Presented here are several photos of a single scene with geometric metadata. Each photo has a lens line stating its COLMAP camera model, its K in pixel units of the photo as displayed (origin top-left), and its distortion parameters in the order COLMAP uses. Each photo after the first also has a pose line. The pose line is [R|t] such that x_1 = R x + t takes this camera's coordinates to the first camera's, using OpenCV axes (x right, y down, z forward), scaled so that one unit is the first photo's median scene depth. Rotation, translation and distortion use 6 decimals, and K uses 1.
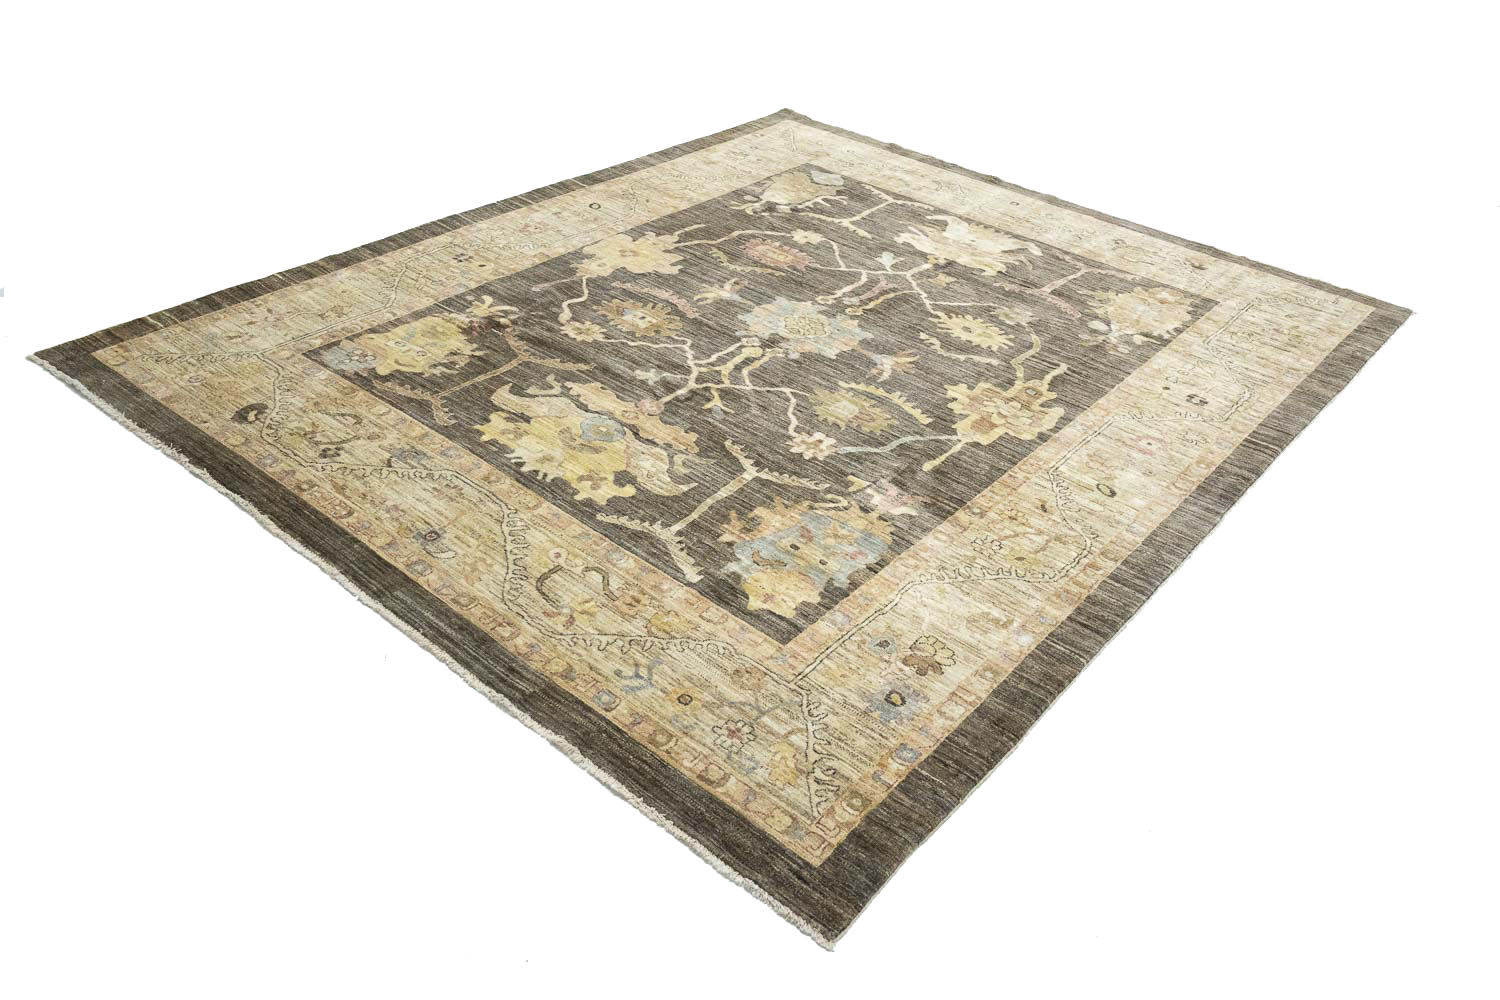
lens RADIAL K [[1275.1, 0, 729.3], [0, 1275.1, 449.2], [0, 0, 1]] dist [0.003213, -0.015863]
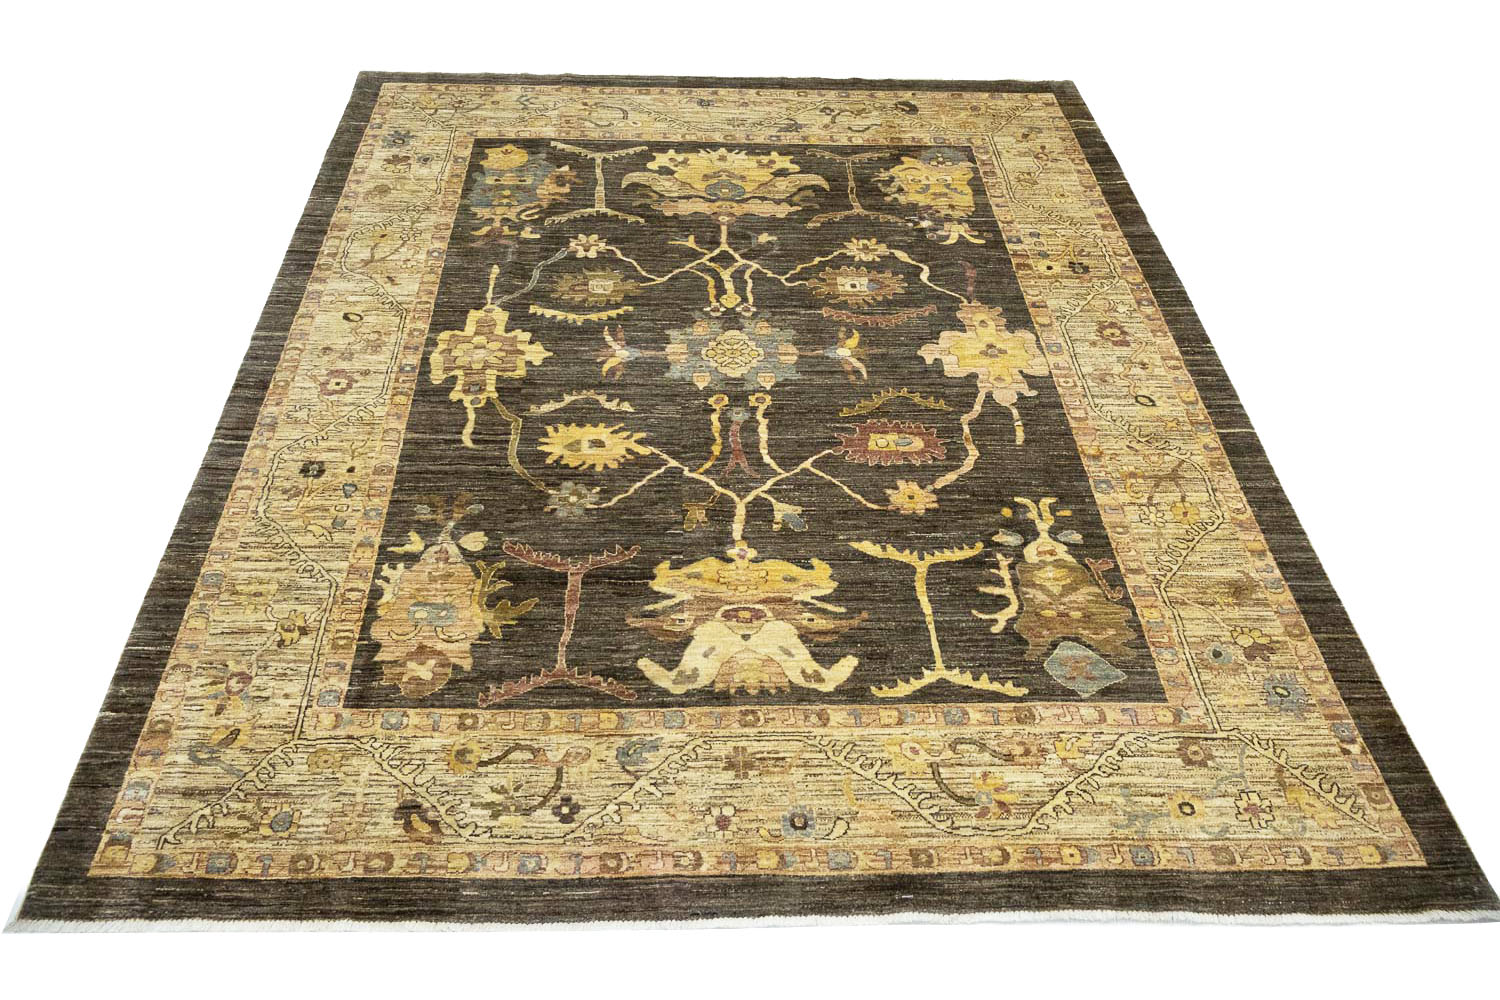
lens RADIAL K [[1231.0, 0, 736.0], [0, 1231.0, 498.0], [0, 0, 1]] dist [0.000627, -0.007632]
pose [[-0.744671, 0.408188, -0.528060, 0.636246], [-0.409570, 0.345227, 0.844435, -0.908168], [0.526989, 0.845104, -0.089900, 1.311609]]
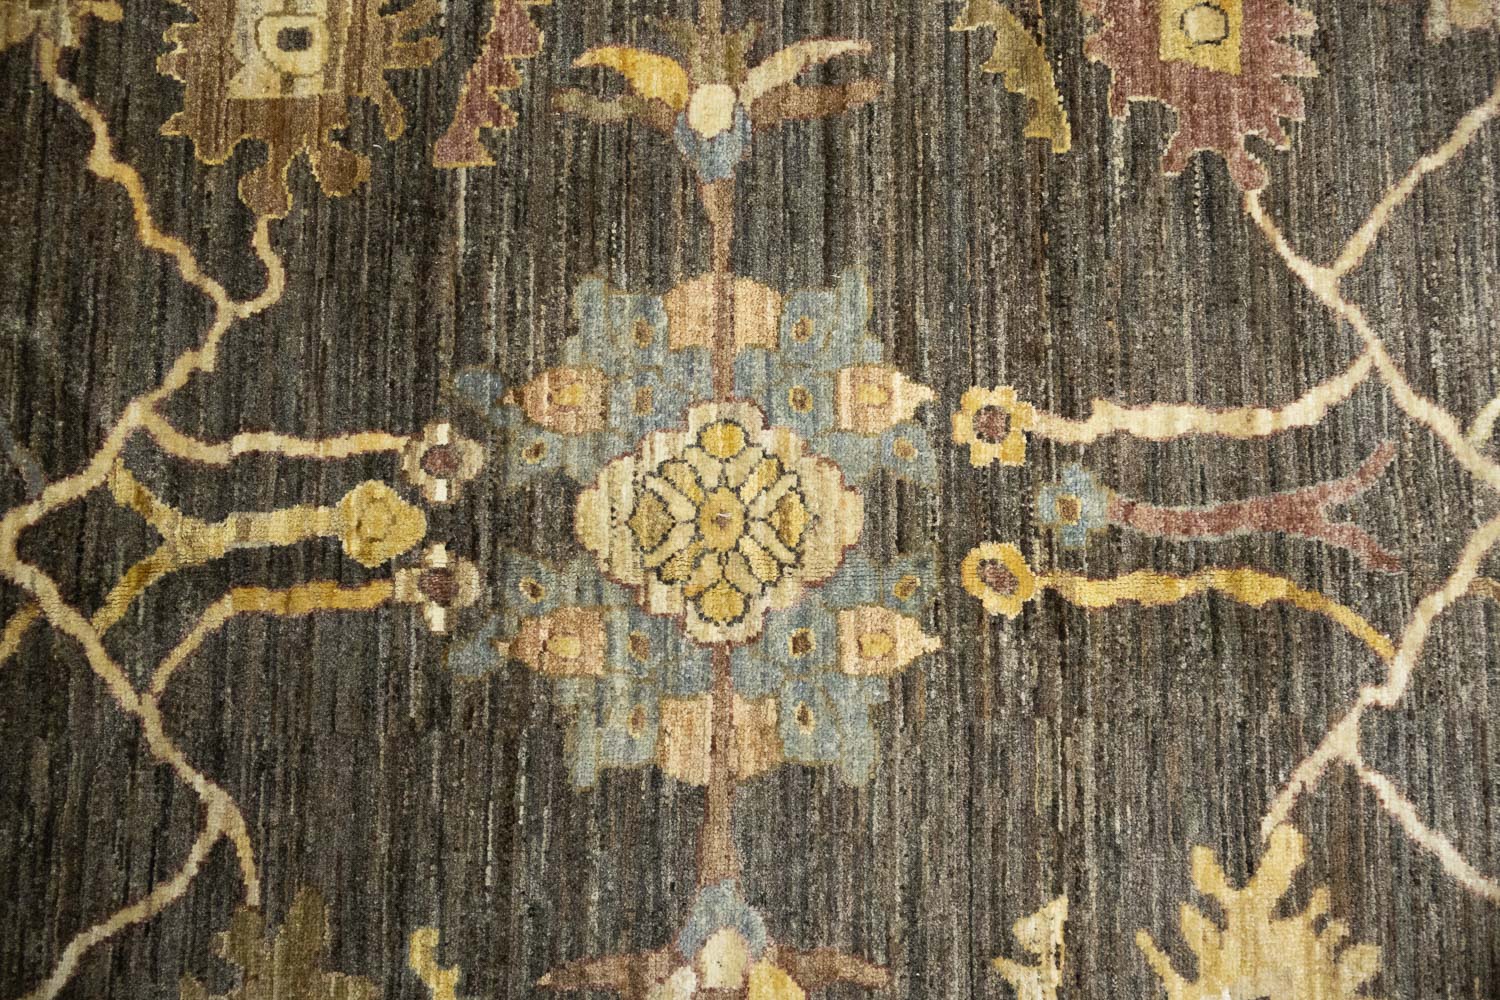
lens RADIAL K [[1299.1, 0, 733.6], [0, 1299.1, 416.6], [0, 0, 1]] dist [-0.000111, 0.010697]
pose [[0.647803, 0.745303, -0.157718, 0.094468], [-0.364598, 0.485099, 0.794825, -0.337962], [0.668894, -0.457387, 0.585984, 0.973198]]
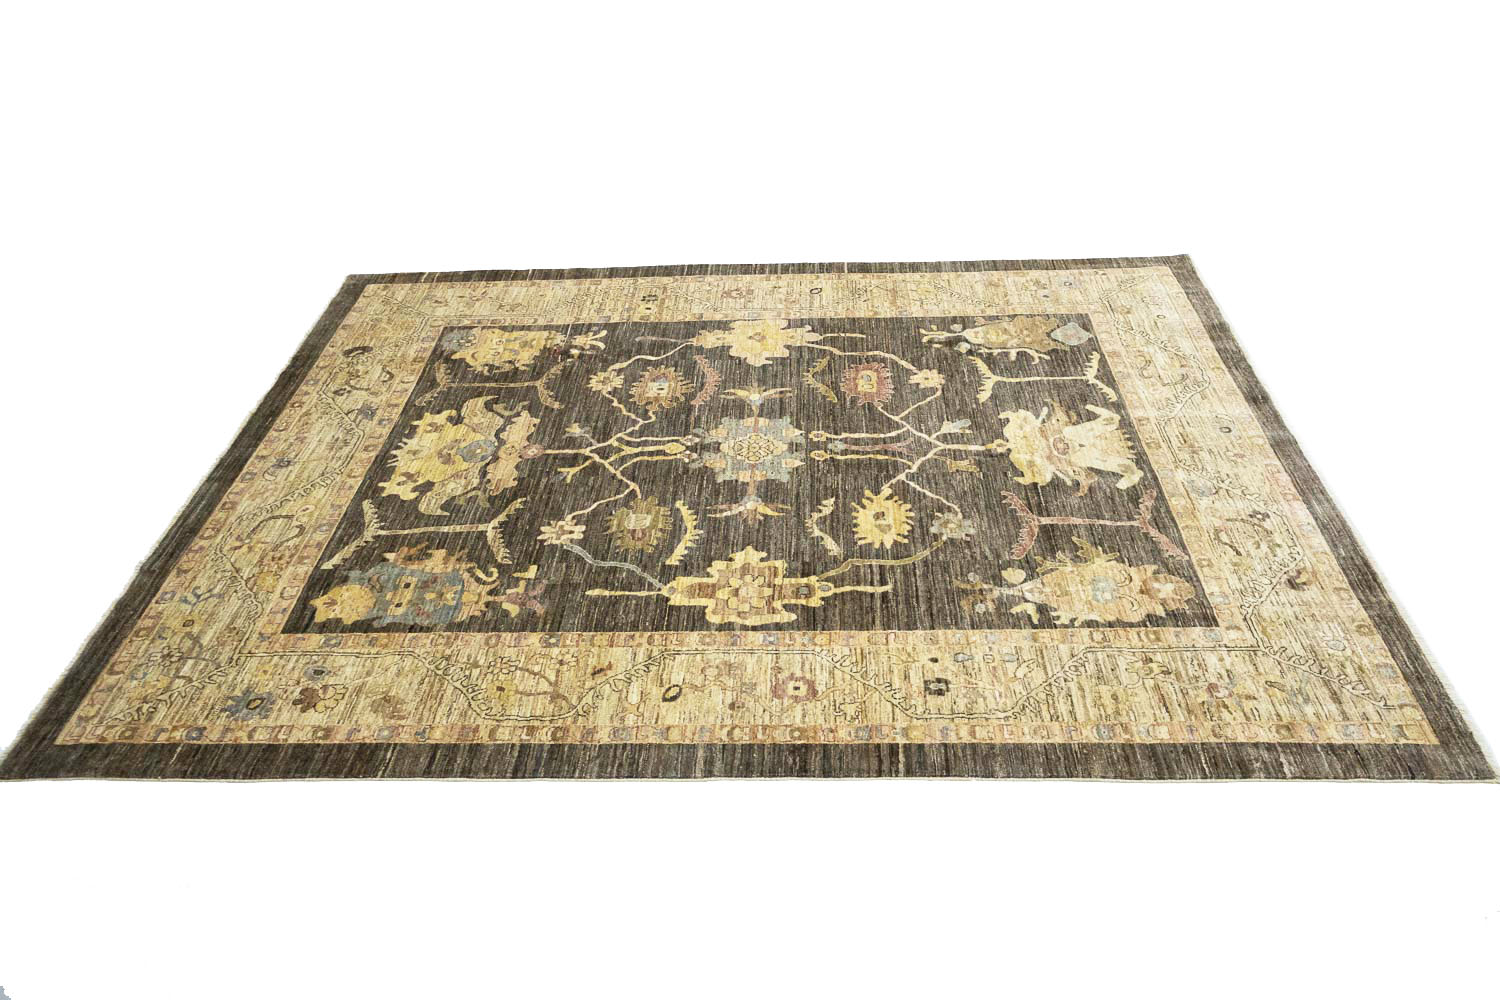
lens RADIAL K [[1231.0, 0, 736.0], [0, 1231.0, 498.0], [0, 0, 1]] dist [0.000627, -0.007632]
pose [[0.610573, 0.382330, -0.693559, 0.842266], [-0.354386, 0.915079, 0.192462, -0.274669], [0.708245, 0.128276, 0.694215, 0.346658]]
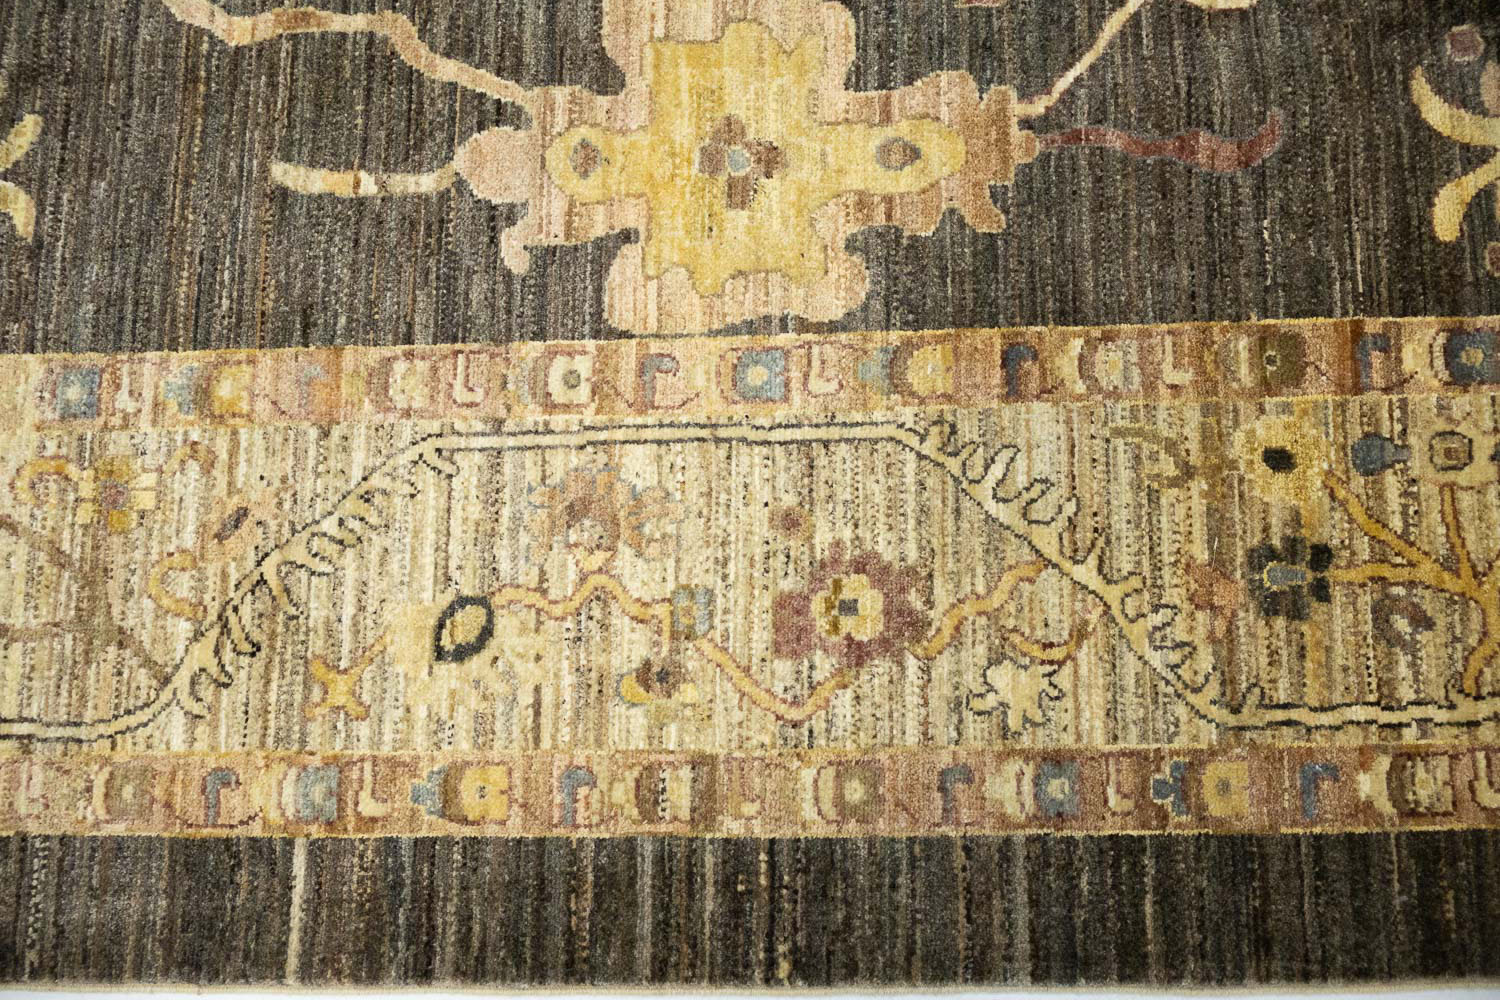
lens RADIAL K [[1275.1, 0, 729.3], [0, 1275.1, 449.2], [0, 0, 1]] dist [0.003213, -0.015863]
pose [[-0.647667, -0.758126, 0.075977, -0.169917], [0.398196, -0.251780, 0.882070, -0.471921], [-0.649591, 0.601541, 0.464952, 1.133357]]
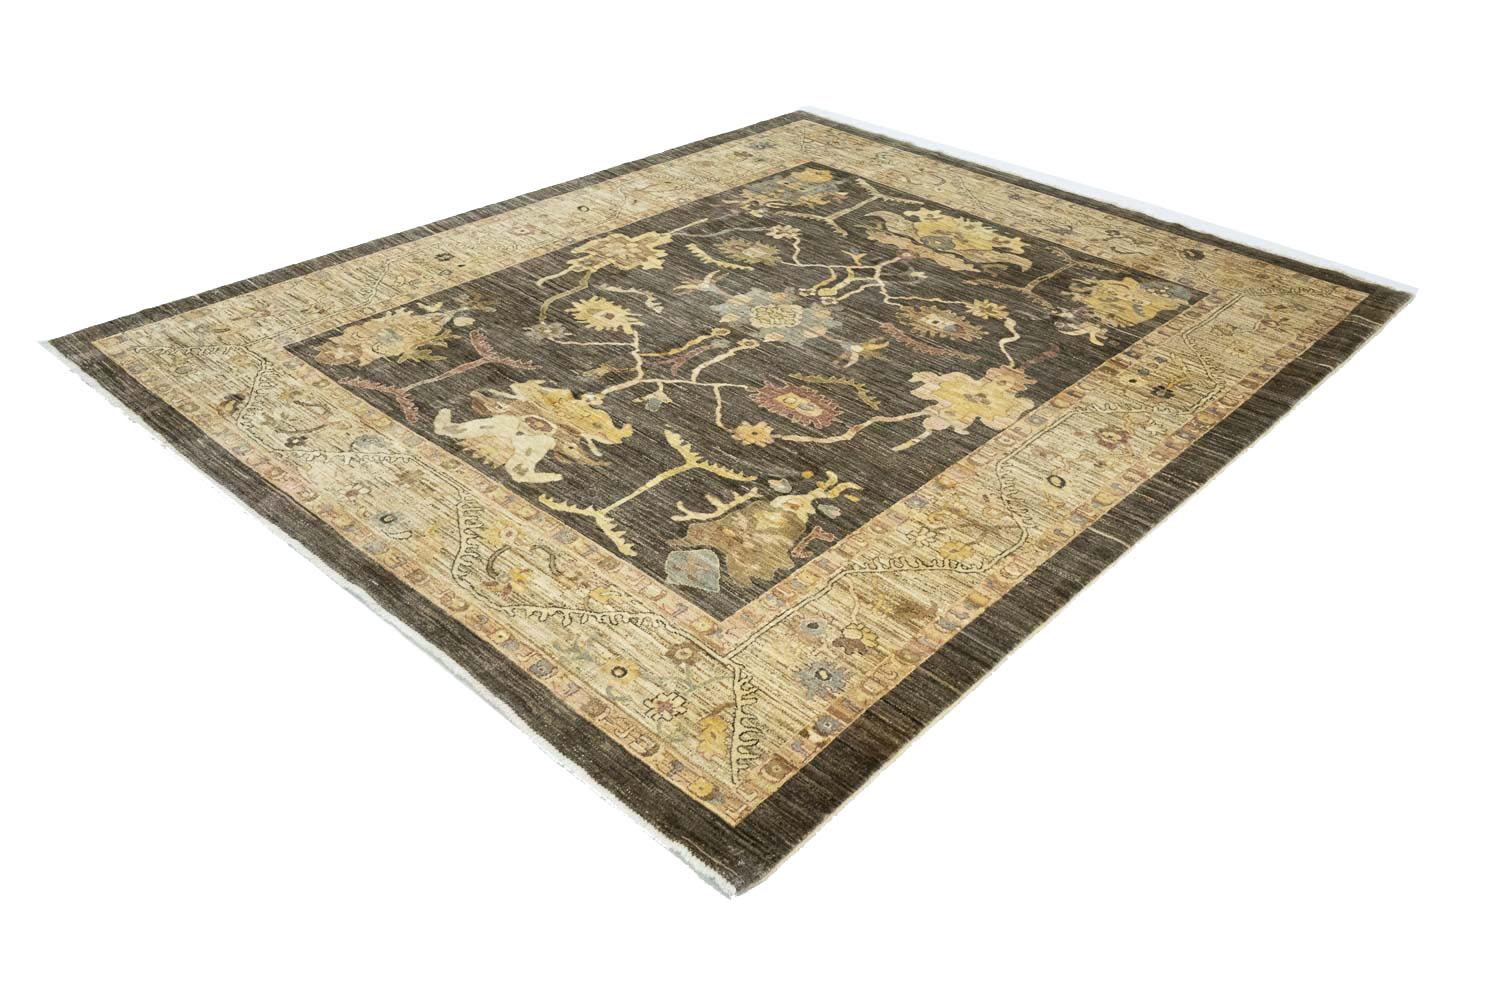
lens RADIAL K [[1275.1, 0, 729.3], [0, 1275.1, 449.2], [0, 0, 1]] dist [0.003213, -0.015863]
pose [[-0.994028, -0.108920, -0.006740, 0.102039], [-0.054782, 0.444628, 0.894039, -1.069698], [-0.094382, 0.889068, -0.447939, 1.741185]]
